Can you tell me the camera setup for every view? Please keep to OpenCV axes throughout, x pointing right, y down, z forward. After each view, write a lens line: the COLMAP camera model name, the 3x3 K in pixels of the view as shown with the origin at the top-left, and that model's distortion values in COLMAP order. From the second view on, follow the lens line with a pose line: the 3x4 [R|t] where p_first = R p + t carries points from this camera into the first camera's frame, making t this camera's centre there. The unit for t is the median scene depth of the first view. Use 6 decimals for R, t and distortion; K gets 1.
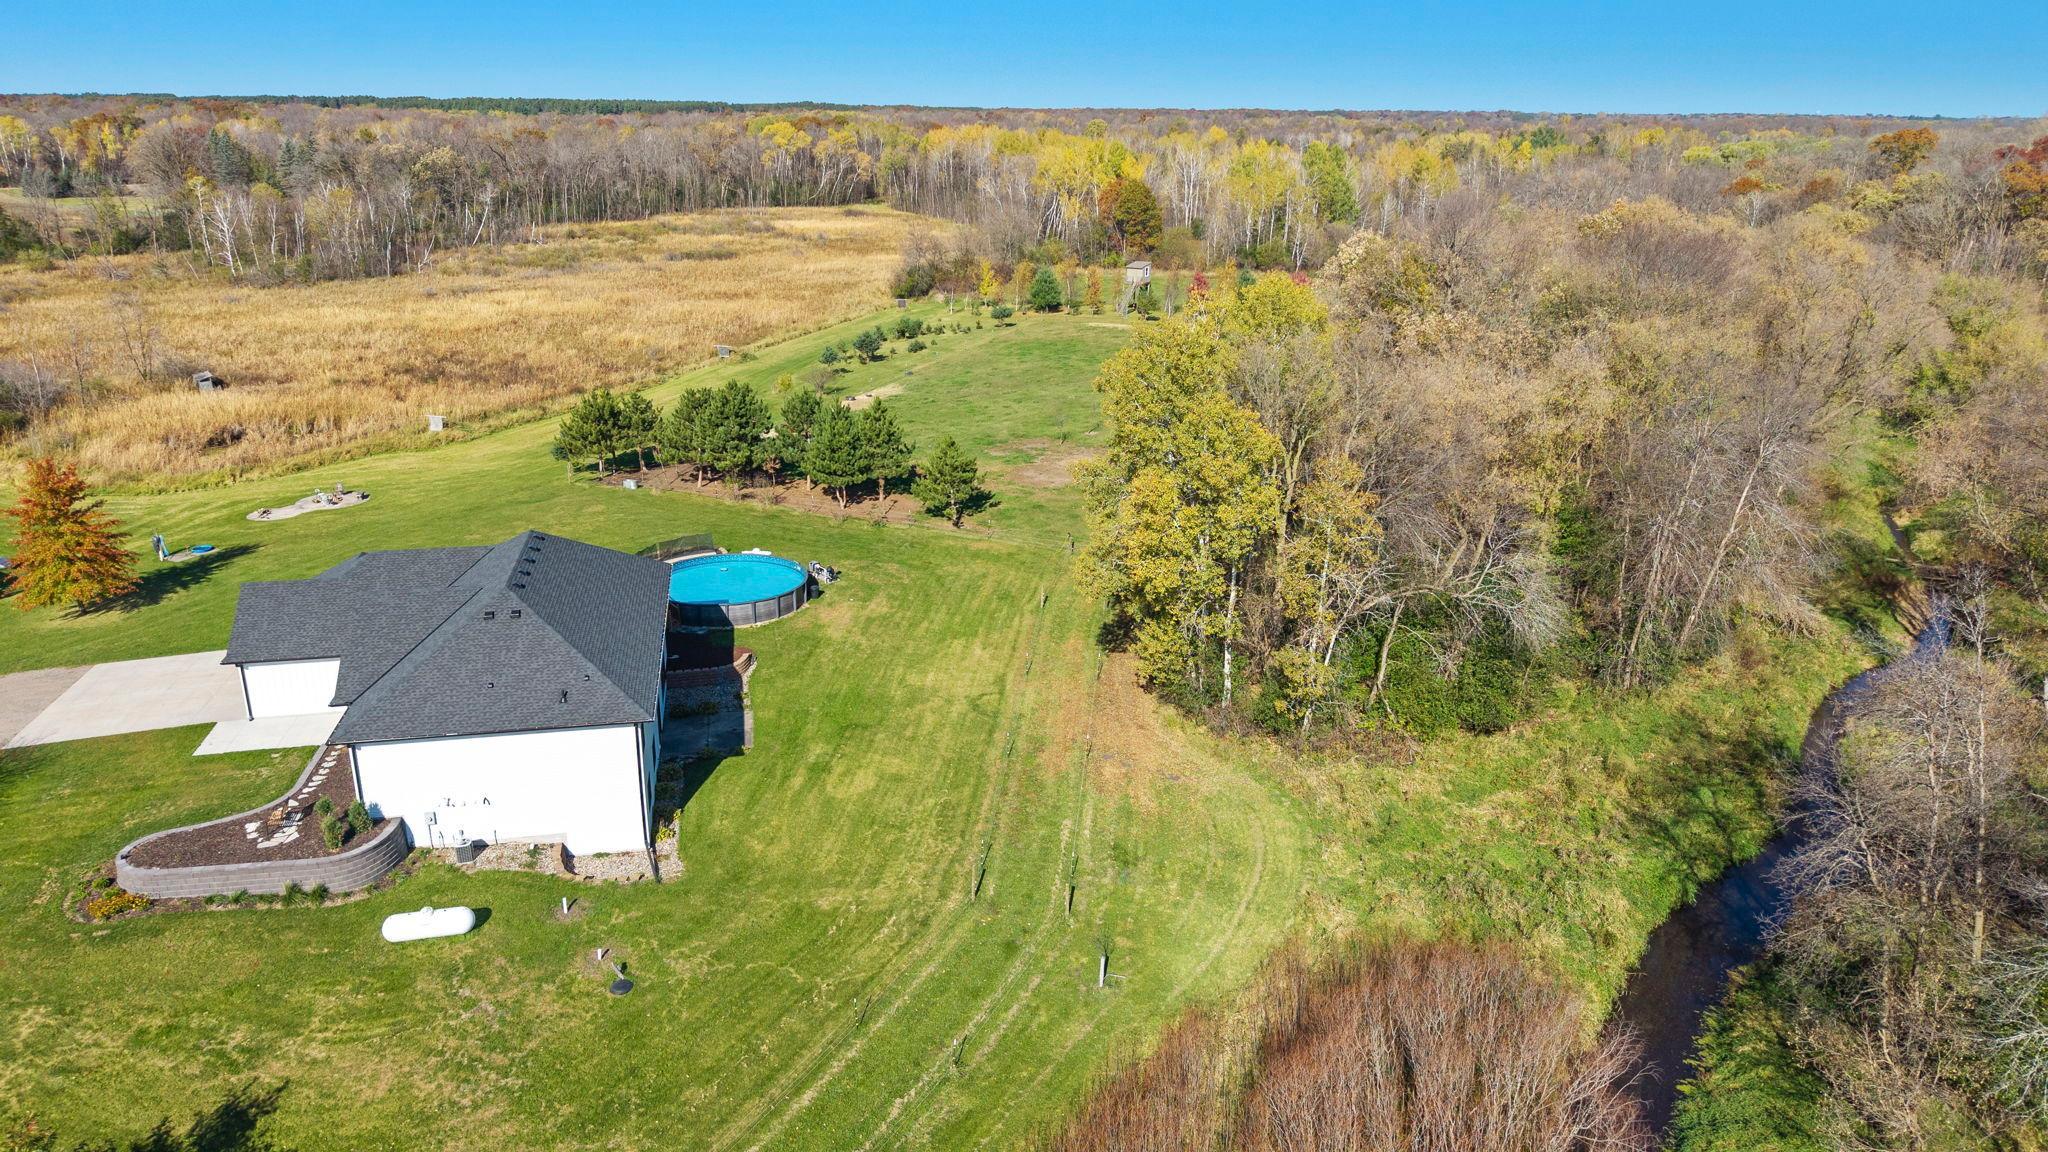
lens RADIAL K [[1406.6, 0, 1018.8], [0, 1406.6, 577.3], [0, 0, 1]] dist [0.019770, -0.017438]
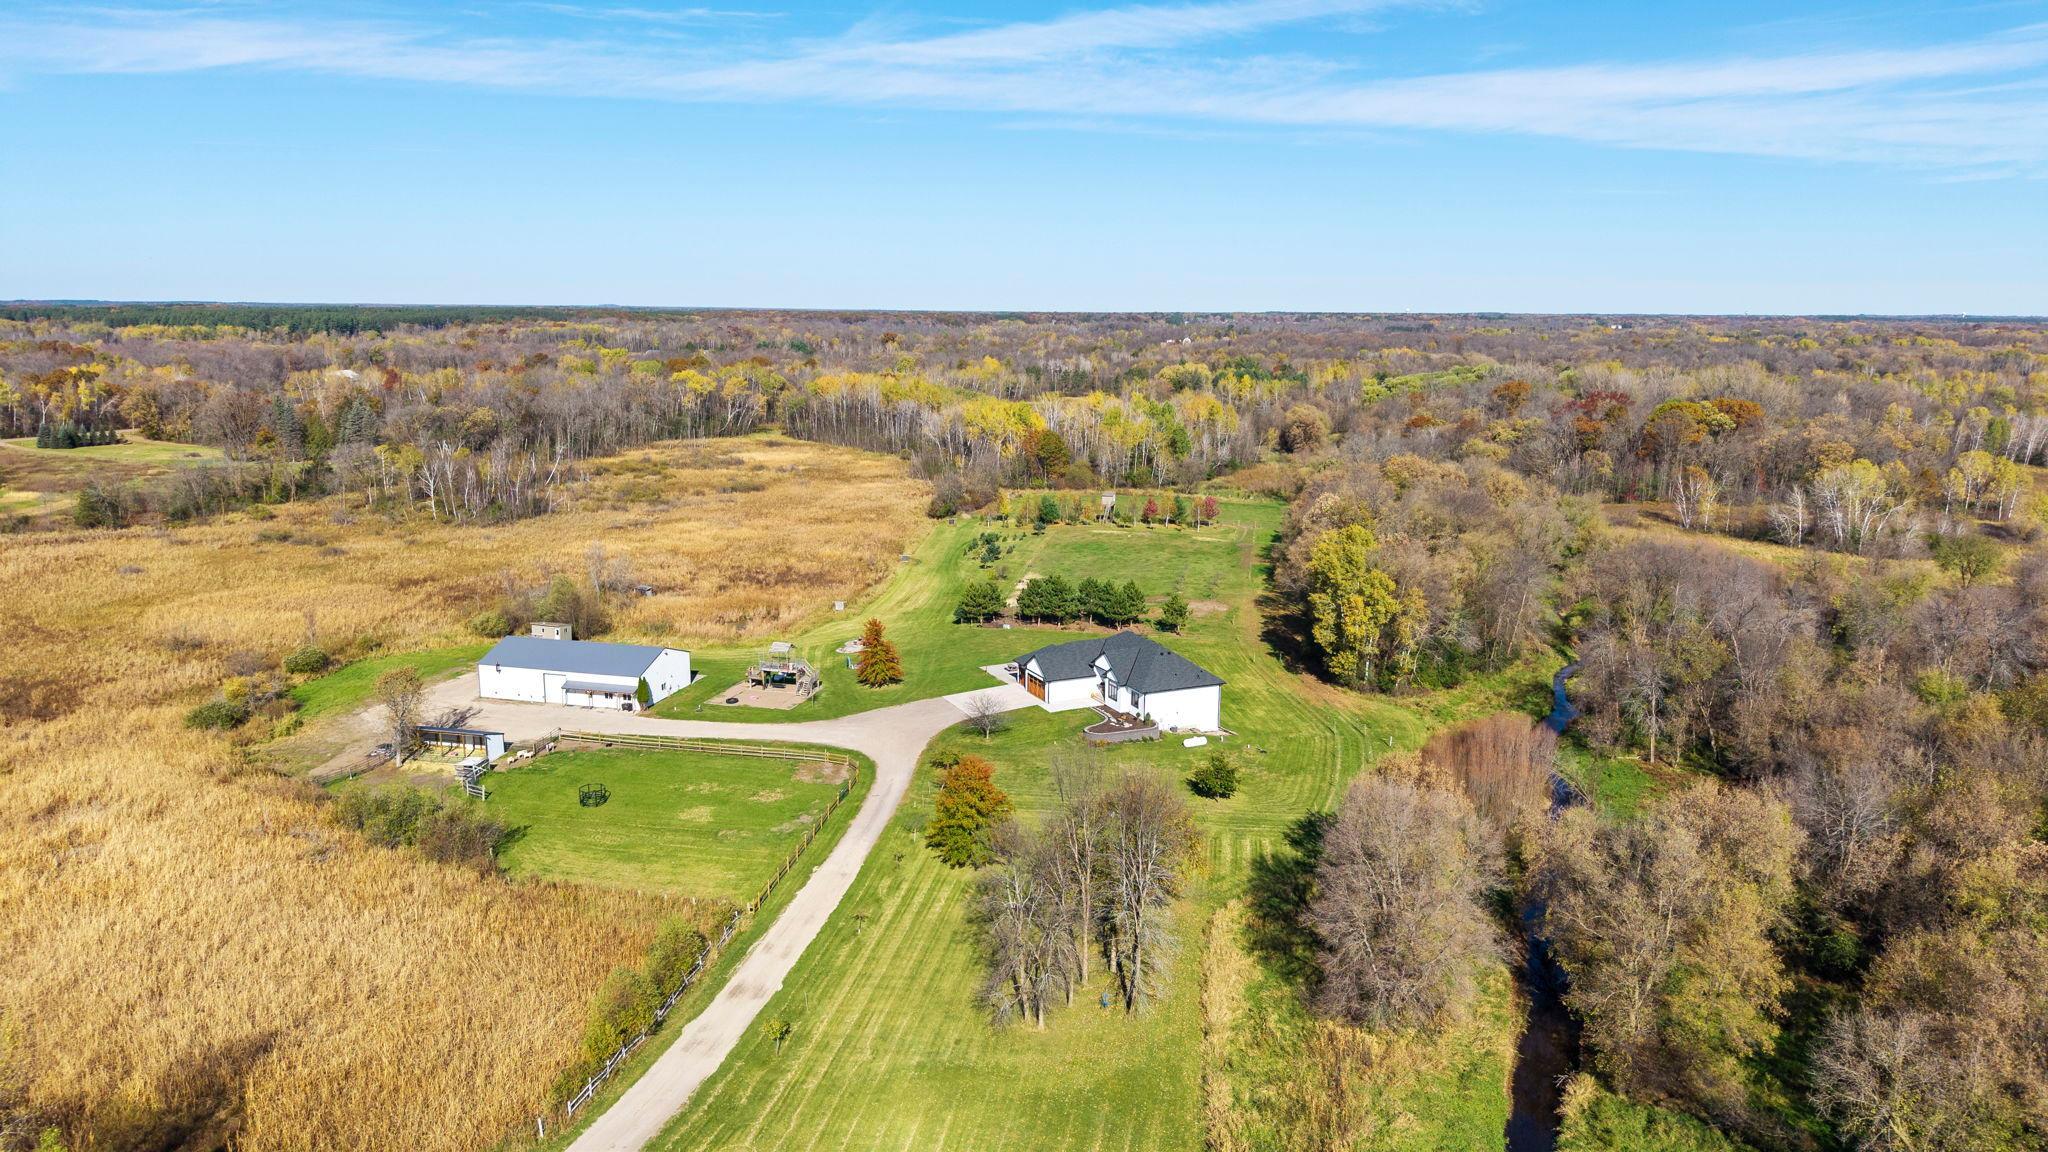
lens RADIAL K [[1406.6, 0, 1007.8], [0, 1406.6, 578.1], [0, 0, 1]] dist [0.019770, -0.017438]
pose [[0.974620, -0.046750, 0.218930, -1.031019], [0.074057, 0.990220, -0.118234, 0.149552], [-0.211262, 0.131447, 0.968551, -1.408110]]
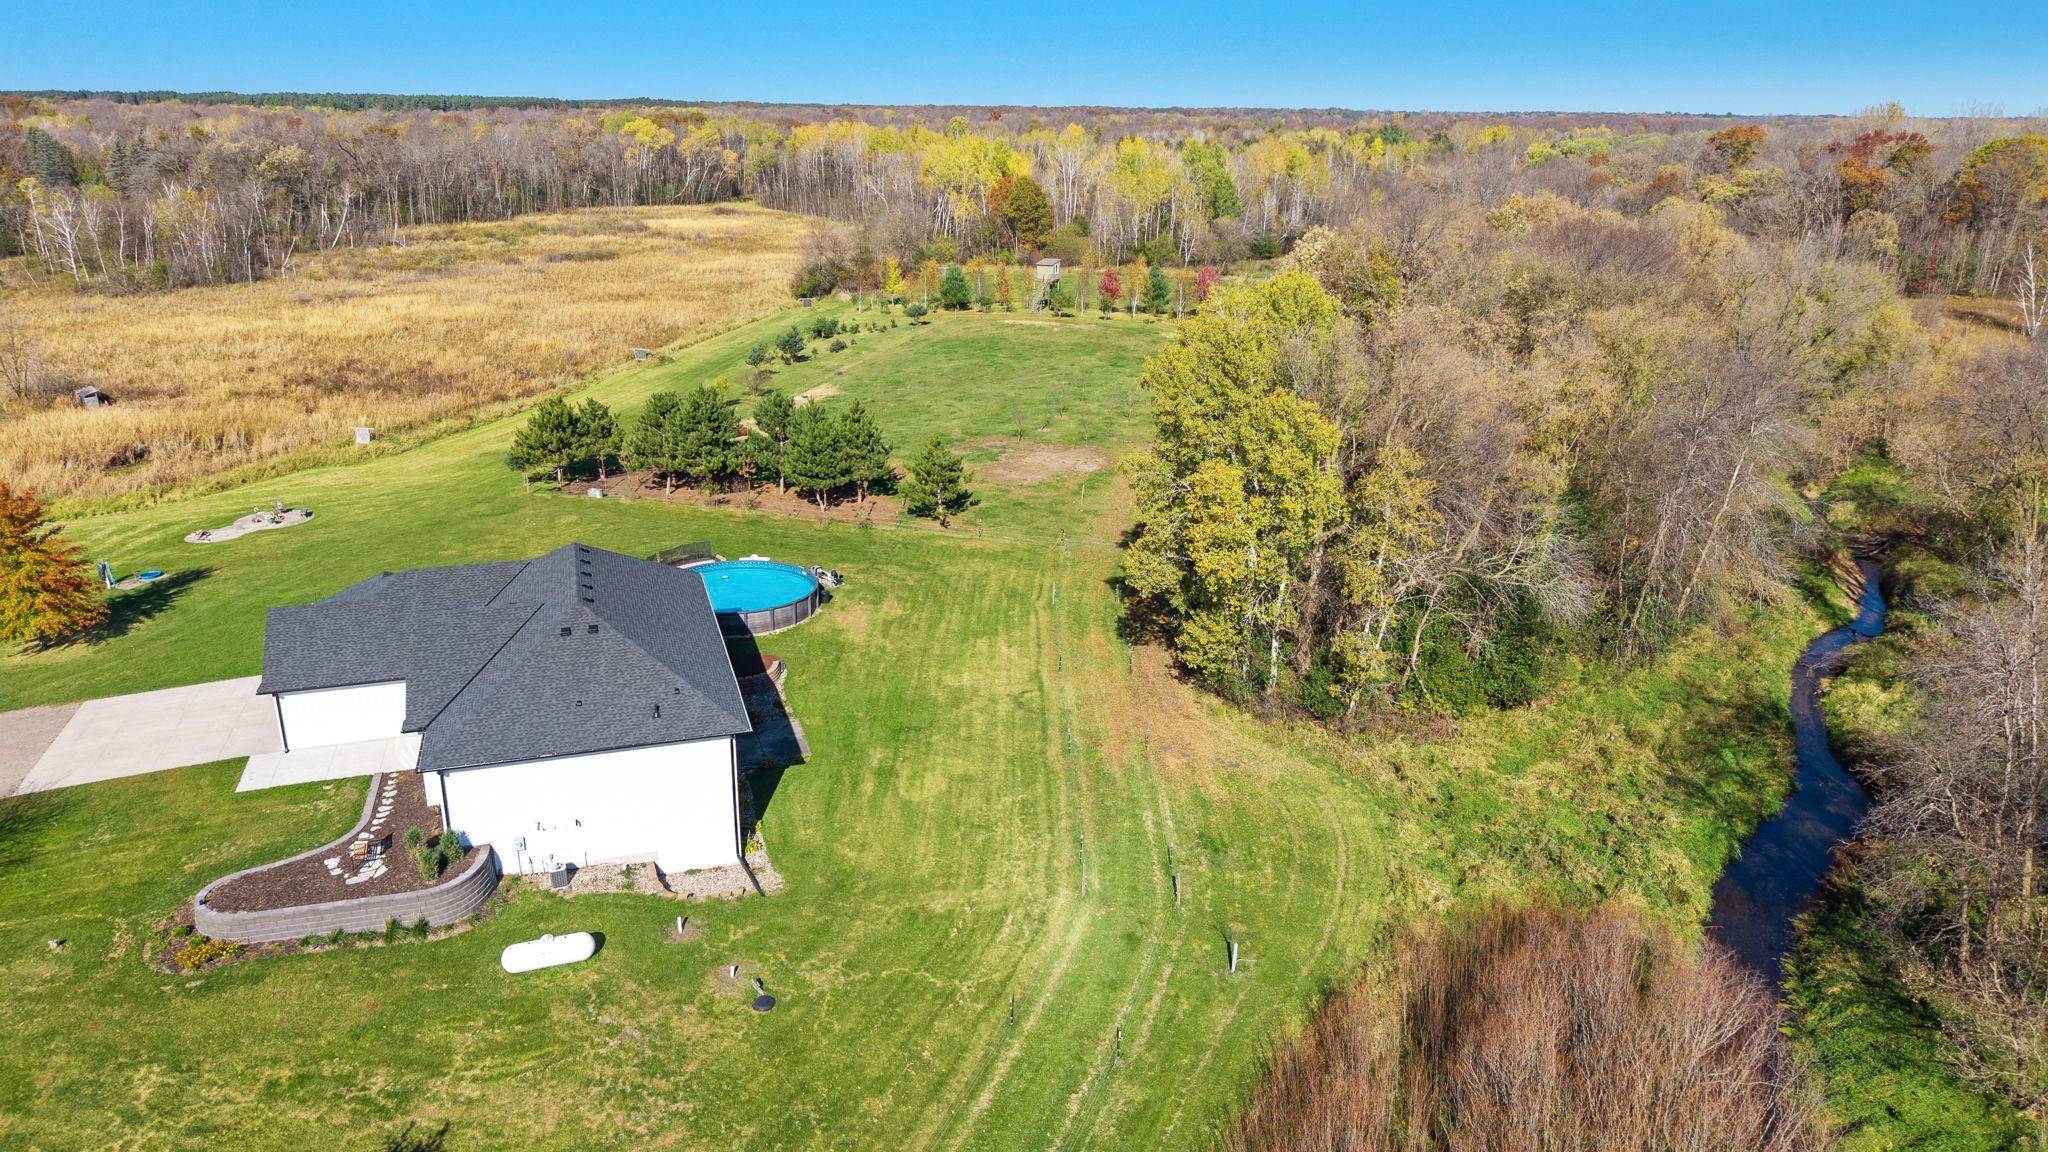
lens RADIAL K [[1406.6, 0, 1025.8], [0, 1406.6, 579.8], [0, 0, 1]] dist [0.019770, -0.017438]
pose [[0.993487, -0.035189, 0.108371, -0.126770], [0.034809, 0.999379, 0.005395, -0.001991], [-0.108494, -0.001587, 0.994096, 0.003052]]
